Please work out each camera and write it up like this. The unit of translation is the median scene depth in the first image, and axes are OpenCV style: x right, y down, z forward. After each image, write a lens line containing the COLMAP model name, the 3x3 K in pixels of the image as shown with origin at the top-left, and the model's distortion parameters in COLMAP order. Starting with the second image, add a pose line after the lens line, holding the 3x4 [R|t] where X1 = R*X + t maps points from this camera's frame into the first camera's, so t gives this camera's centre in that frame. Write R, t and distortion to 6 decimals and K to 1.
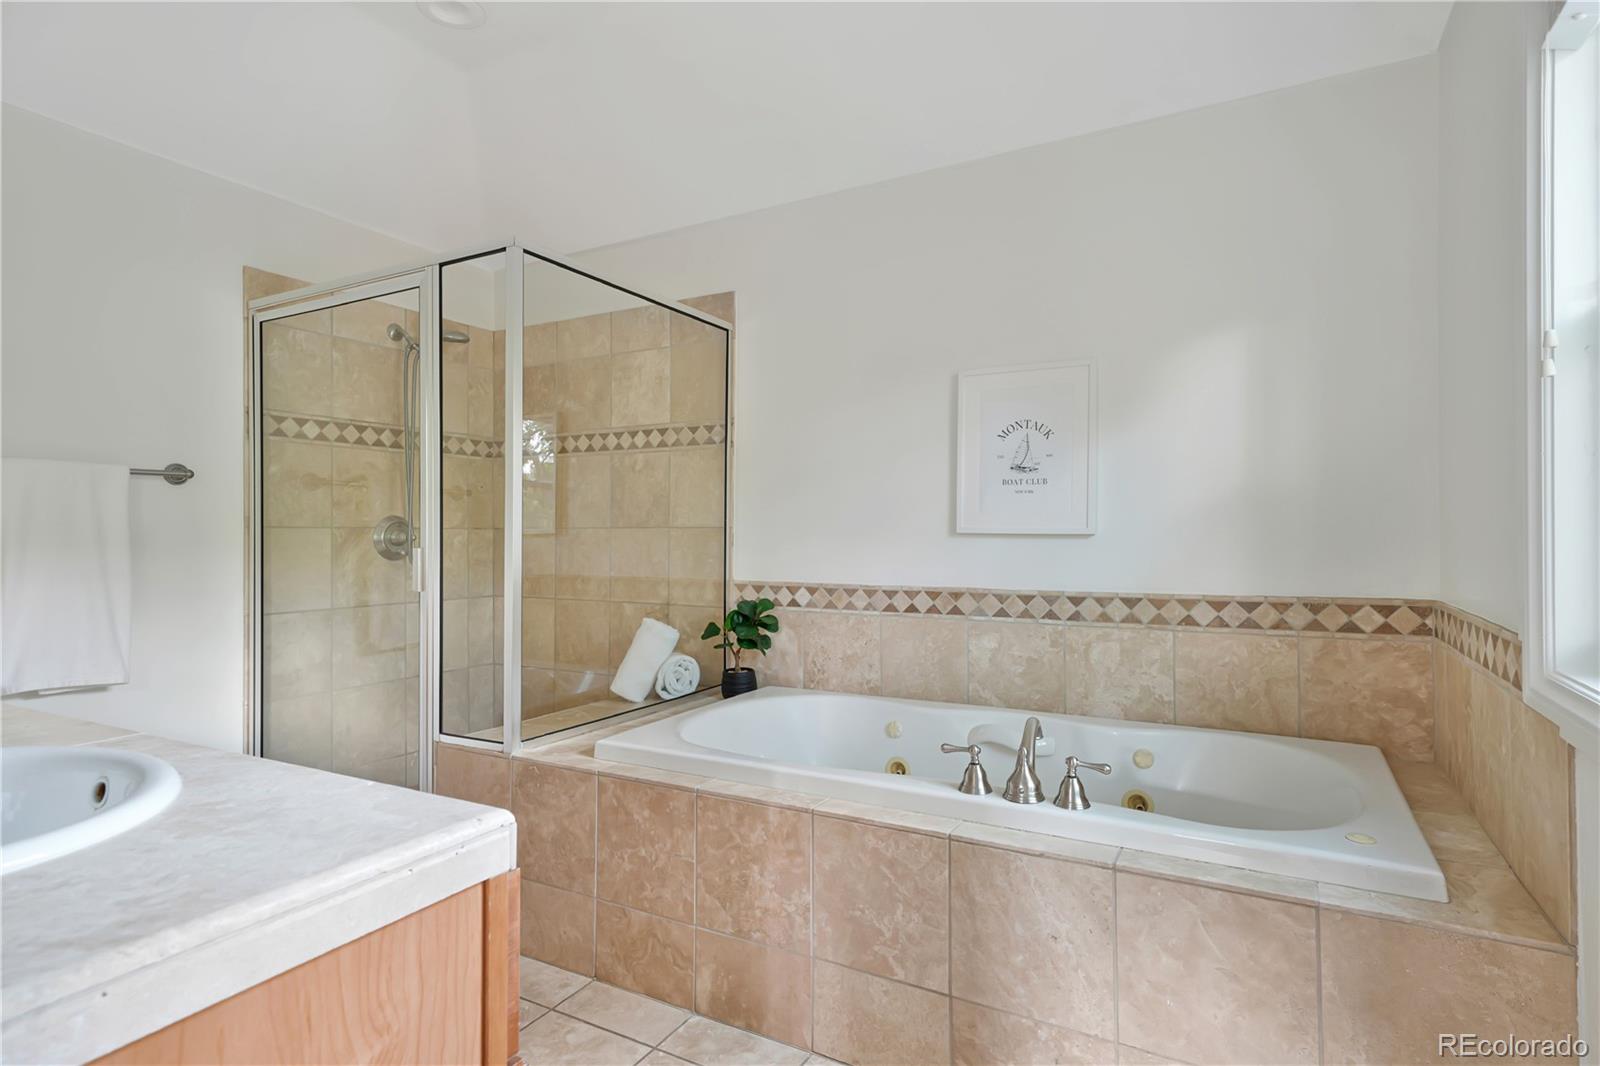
lens RADIAL K [[827.9, 0, 800.0], [0, 827.9, 533.0], [0, 0, 1]] dist [0.001207, 0.000319]
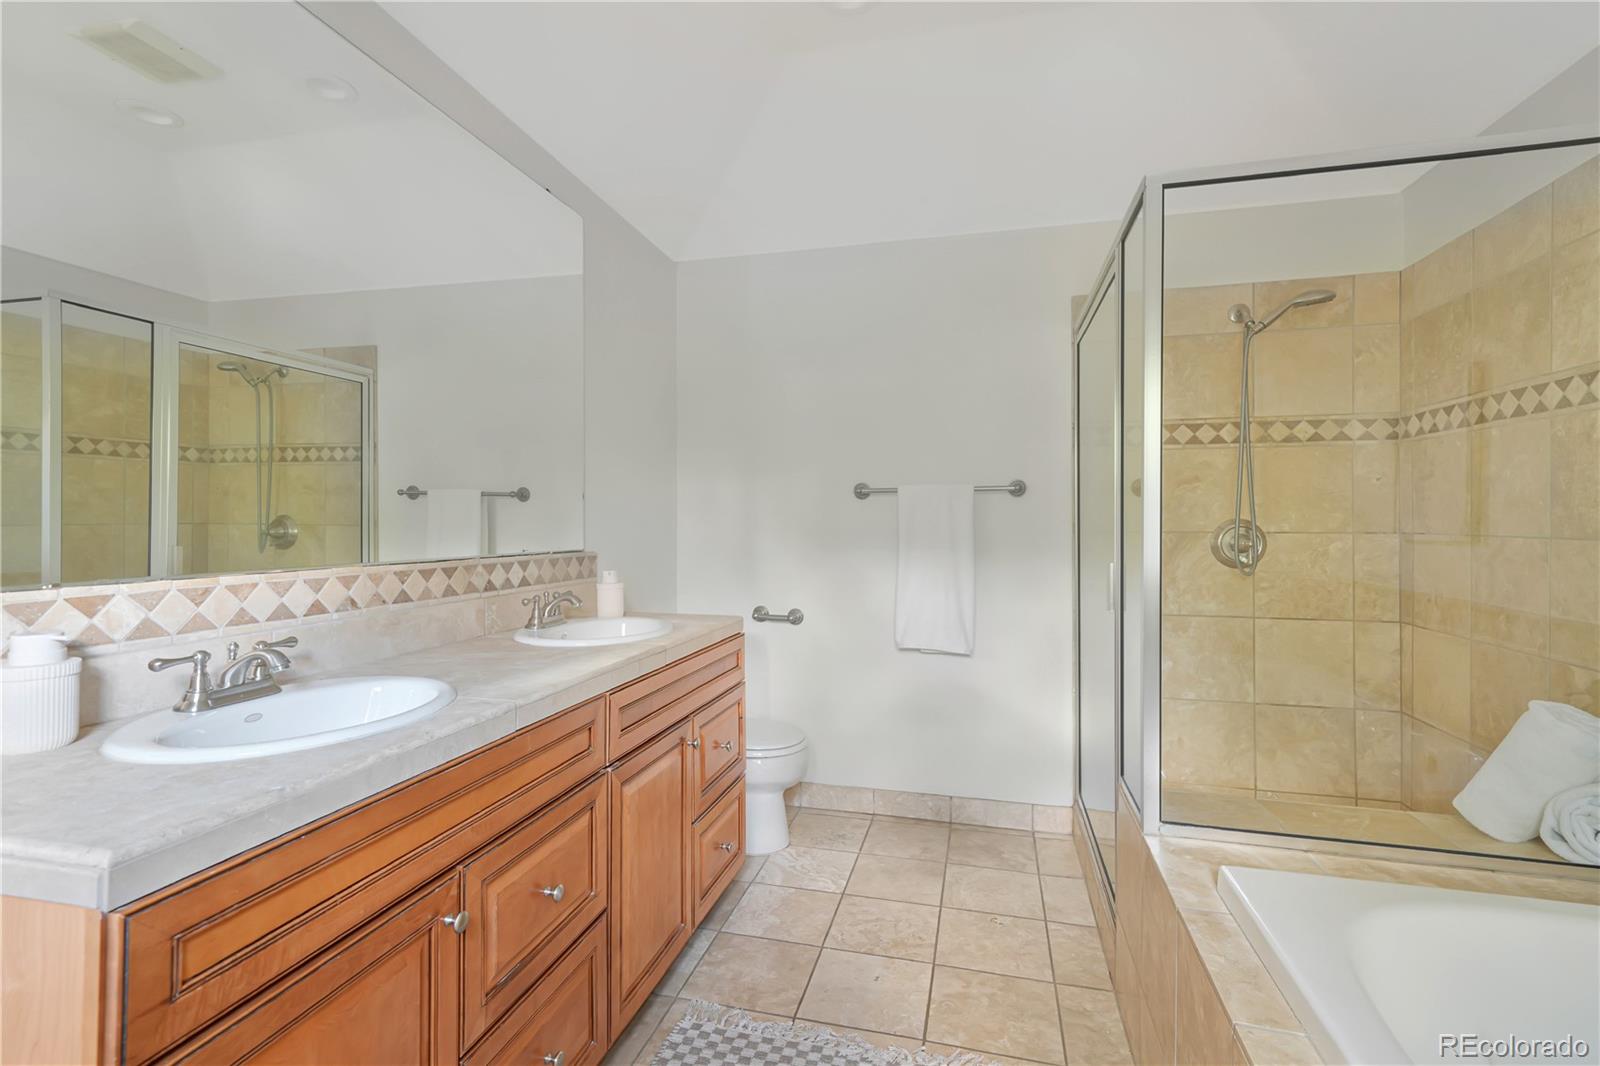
lens RADIAL K [[749.1, 0, 799.3], [0, 749.1, 516.2], [0, 0, 1]] dist [0.020585, 0.000175]
pose [[0.254907, -0.002610, -0.966962, 0.175863], [0.003178, 0.999993, -0.001861, -0.023002], [0.966960, -0.002598, 0.254914, 0.325365]]
